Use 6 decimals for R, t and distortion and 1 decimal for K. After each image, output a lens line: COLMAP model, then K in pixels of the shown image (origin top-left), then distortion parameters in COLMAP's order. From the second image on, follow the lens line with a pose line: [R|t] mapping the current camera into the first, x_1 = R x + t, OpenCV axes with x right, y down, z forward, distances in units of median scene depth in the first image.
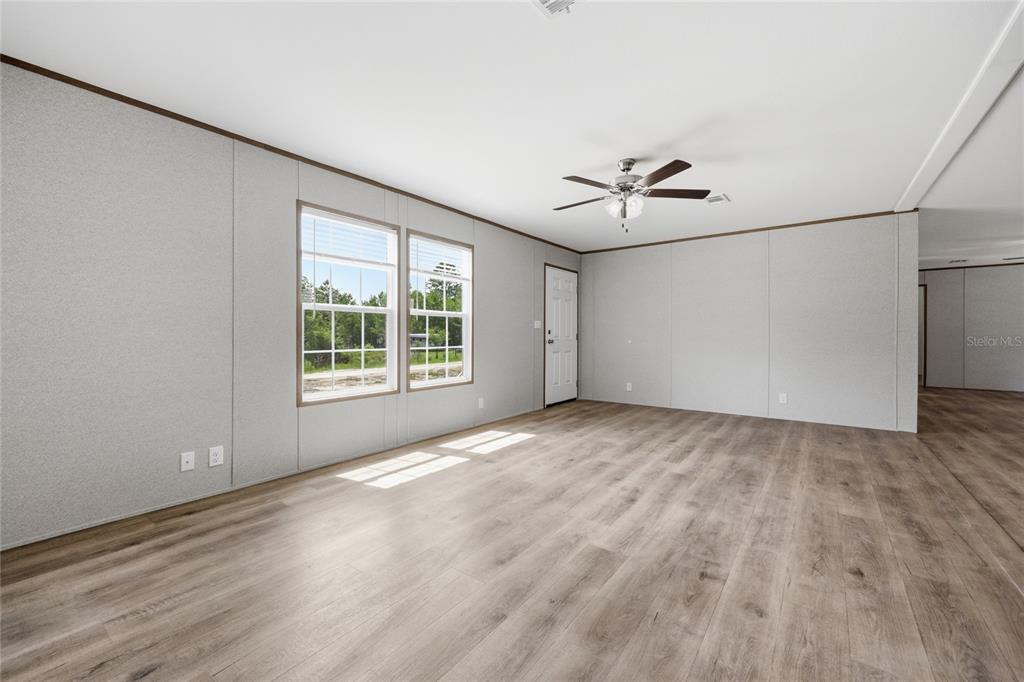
lens RADIAL K [[412.2, 0, 523.0], [0, 412.2, 303.0], [0, 0, 1]] dist [0.005719, 0.000431]
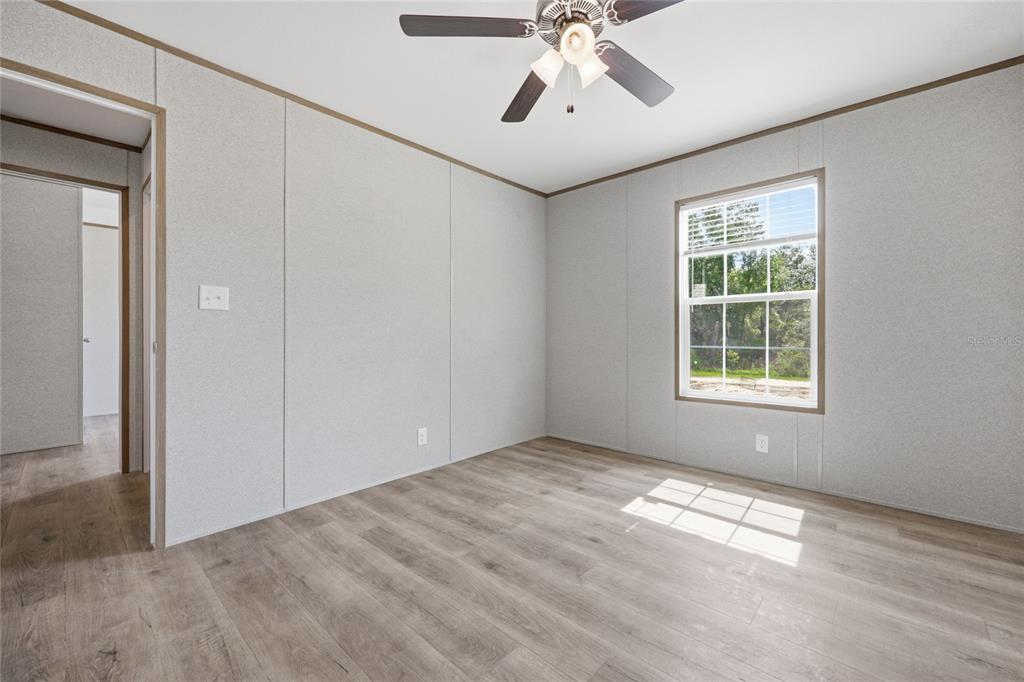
lens RADIAL K [[412.2, 0, 516.9], [0, 412.2, 330.4], [0, 0, 1]] dist [0.005719, 0.000431]
pose [[-0.116729, -0.010189, -0.993112, 0.741856], [0.090612, 0.995668, -0.020866, 0.083383], [0.989022, -0.092423, -0.115300, 1.007508]]
